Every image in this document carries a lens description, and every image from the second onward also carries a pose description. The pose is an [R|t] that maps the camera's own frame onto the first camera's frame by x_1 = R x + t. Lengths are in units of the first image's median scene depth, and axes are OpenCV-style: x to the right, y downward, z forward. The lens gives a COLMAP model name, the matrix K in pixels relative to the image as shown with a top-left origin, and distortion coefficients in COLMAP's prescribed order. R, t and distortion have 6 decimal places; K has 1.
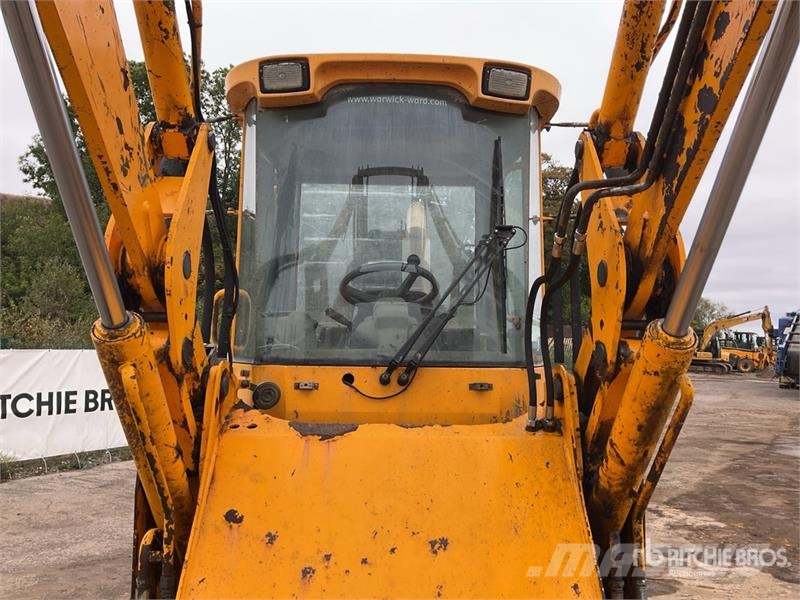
lens RADIAL K [[659.8, 0, 407.5], [0, 659.8, 298.2], [0, 0, 1]] dist [0.104948, -0.170203]
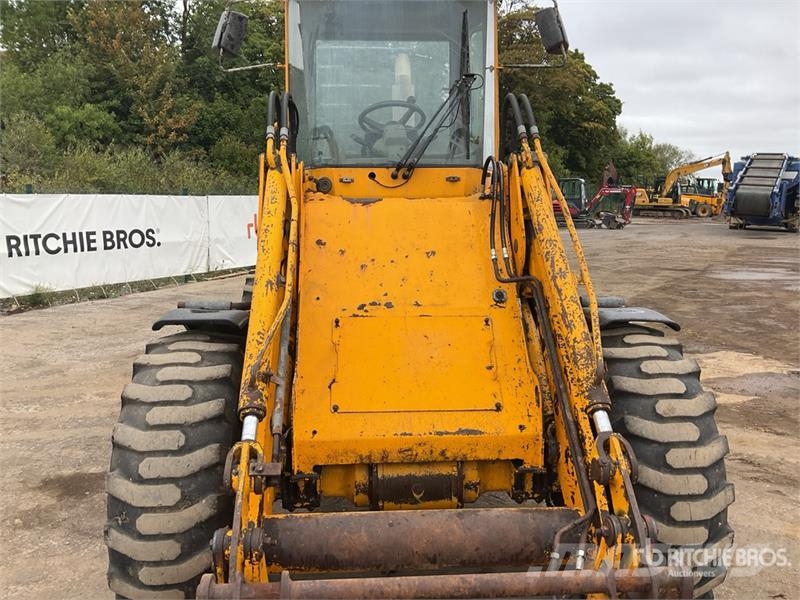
lens RADIAL K [[652.0, 0, 400.7], [0, 652.0, 303.6], [0, 0, 1]] dist [0.095994, -0.197468]
pose [[0.999292, -0.022524, 0.030147, -0.015007], [0.015125, 0.973939, 0.226307, 0.013088], [-0.034458, -0.225690, 0.973590, -0.129101]]
